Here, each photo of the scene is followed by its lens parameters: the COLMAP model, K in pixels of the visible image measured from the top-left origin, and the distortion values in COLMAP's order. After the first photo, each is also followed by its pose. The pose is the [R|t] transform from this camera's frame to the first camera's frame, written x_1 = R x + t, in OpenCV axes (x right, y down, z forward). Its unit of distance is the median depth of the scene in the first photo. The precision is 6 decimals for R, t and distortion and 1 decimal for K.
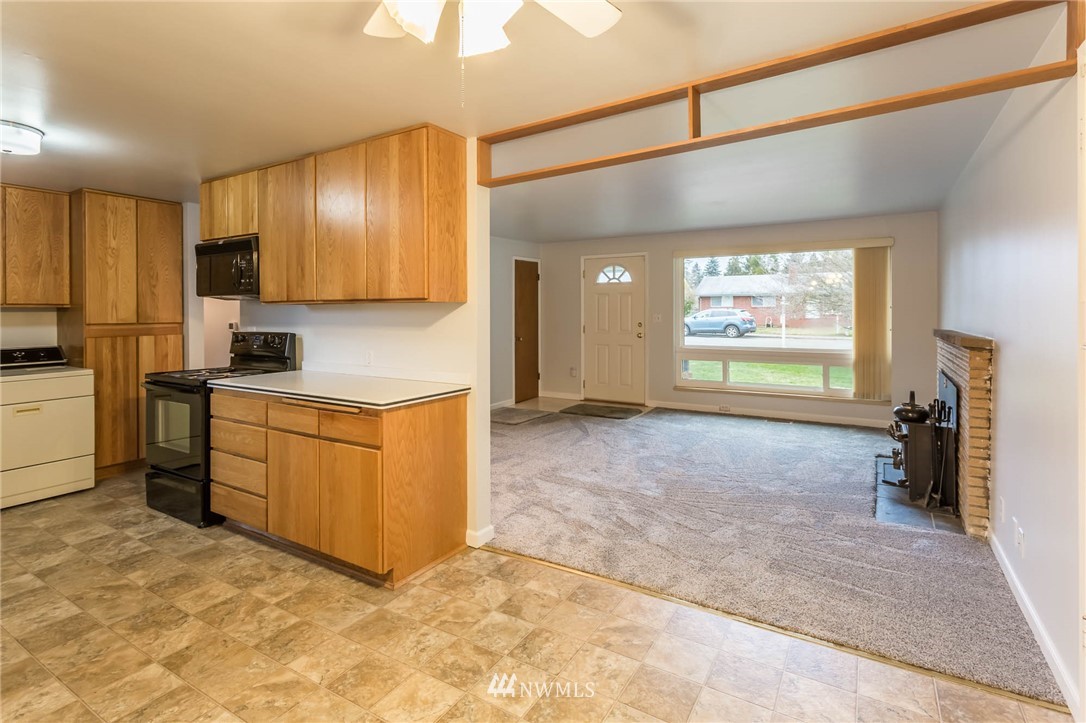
lens RADIAL K [[519.6, 0, 565.1], [0, 519.6, 316.2], [0, 0, 1]] dist [0.002601, -0.000445]
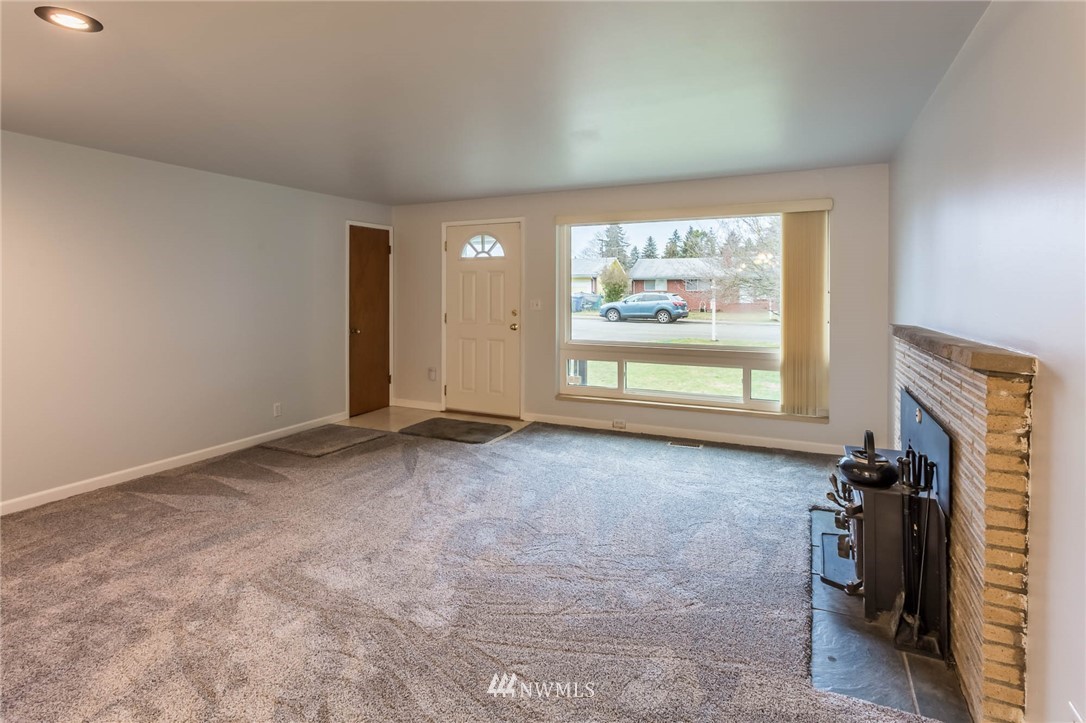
lens RADIAL K [[519.6, 0, 559.9], [0, 519.6, 296.1], [0, 0, 1]] dist [0.002601, -0.000445]
pose [[0.995503, 0.005773, 0.094555, 0.175038], [-0.005214, 0.999967, -0.006159, -0.004831], [-0.094587, 0.005638, 0.995501, 0.299248]]
